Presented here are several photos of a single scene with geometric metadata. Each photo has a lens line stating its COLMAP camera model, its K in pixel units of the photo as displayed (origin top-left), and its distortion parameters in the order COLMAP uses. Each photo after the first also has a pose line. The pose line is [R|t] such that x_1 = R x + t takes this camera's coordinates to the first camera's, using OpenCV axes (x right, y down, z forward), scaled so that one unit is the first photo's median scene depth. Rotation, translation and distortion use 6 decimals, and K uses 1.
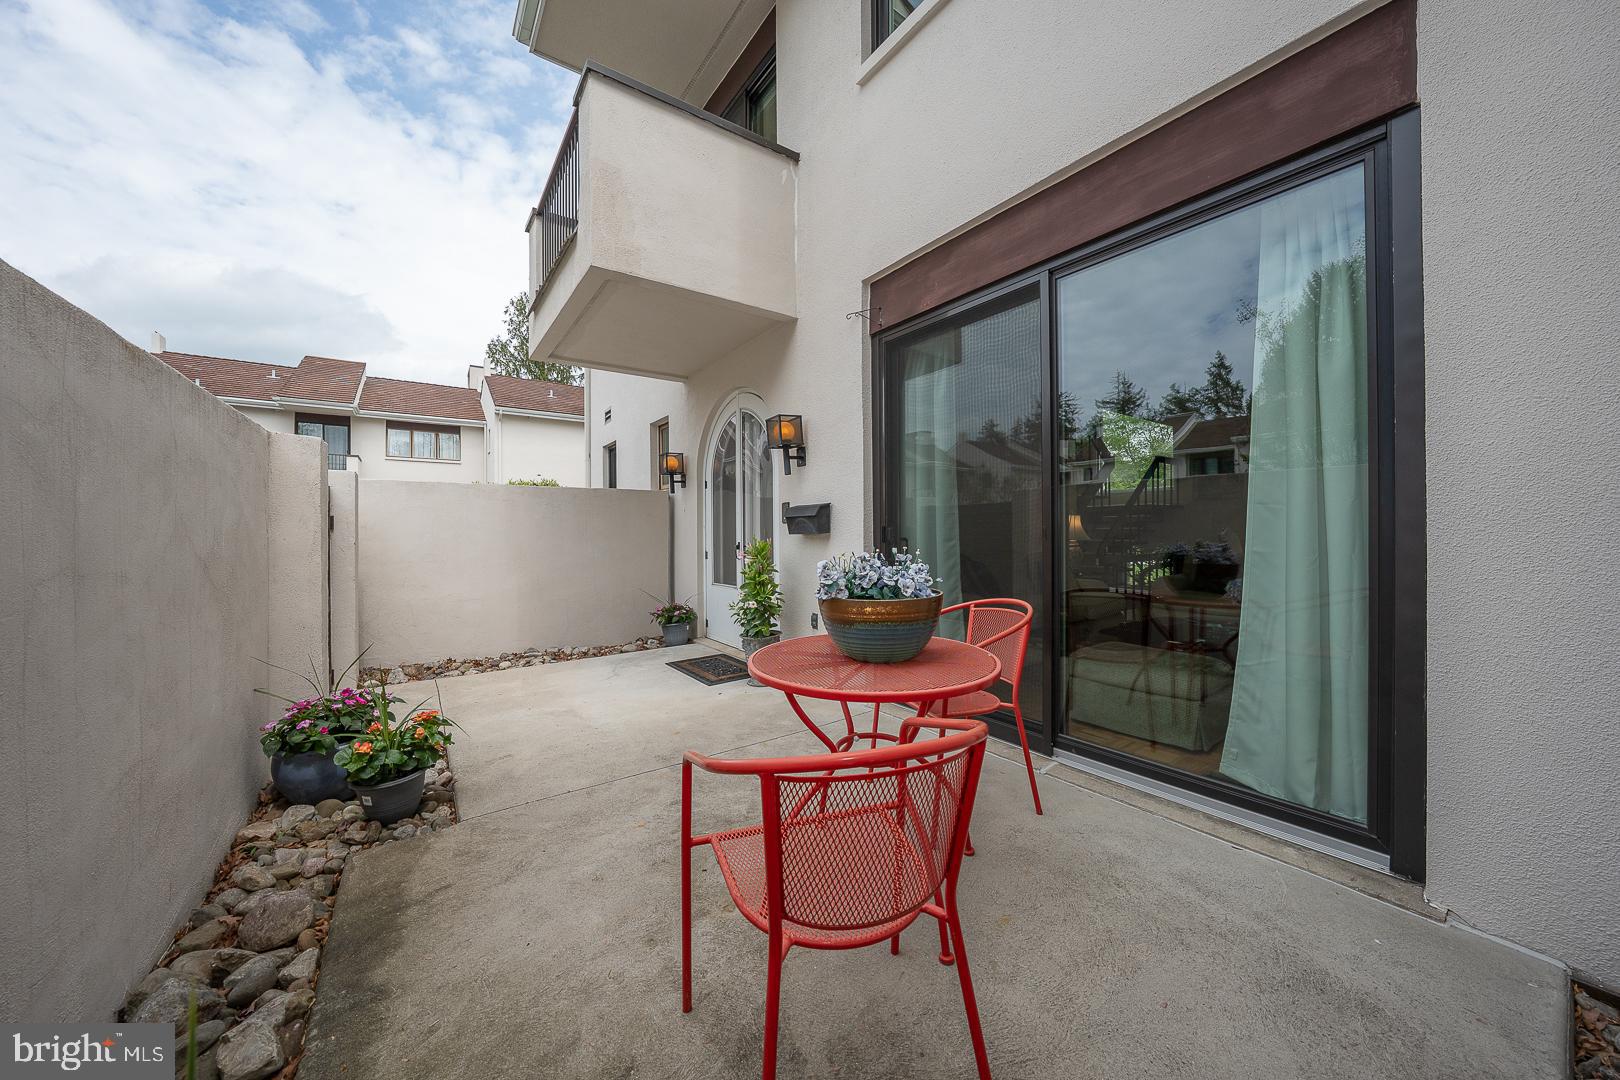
lens RADIAL K [[563.3, 0, 807.9], [0, 563.3, 532.0], [0, 0, 1]] dist [-0.000614, 0.000103]
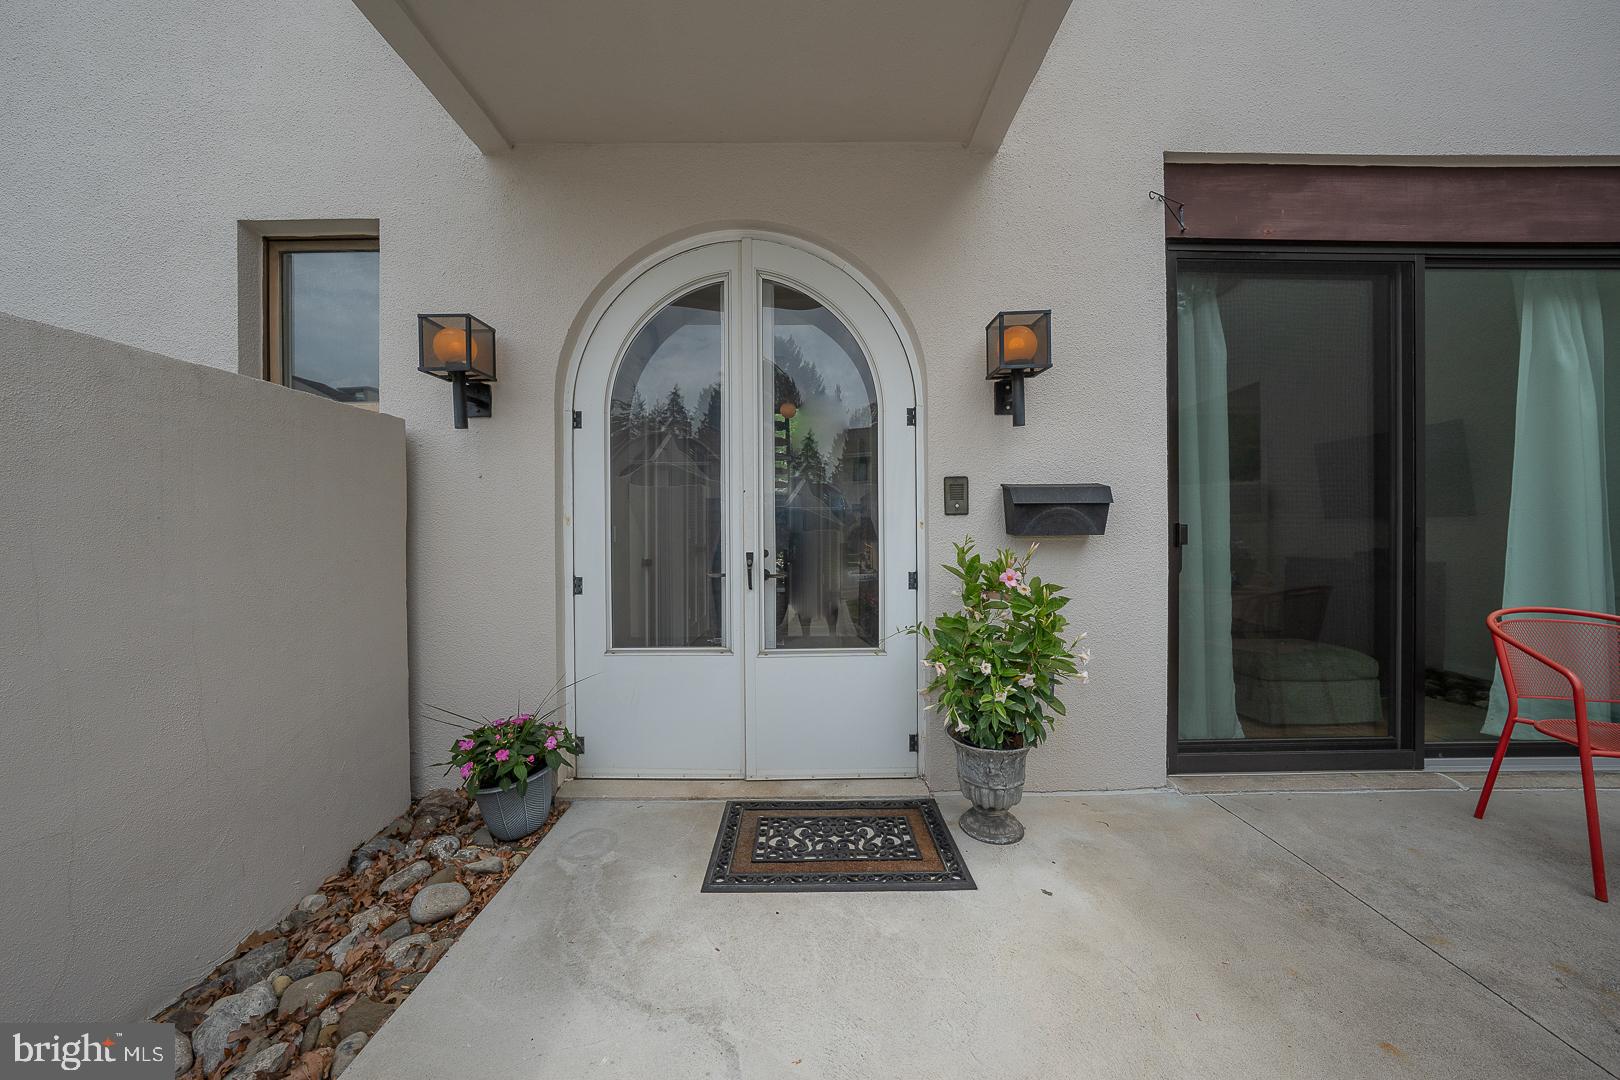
lens RADIAL K [[563.3, 0, 807.9], [0, 563.3, 532.0], [0, 0, 1]] dist [-0.000614, 0.000103]
pose [[0.558861, 0.006324, 0.829237, -0.696539], [0.000594, 0.999968, -0.008026, 0.006954], [-0.829261, 0.004978, 0.558839, 0.996204]]
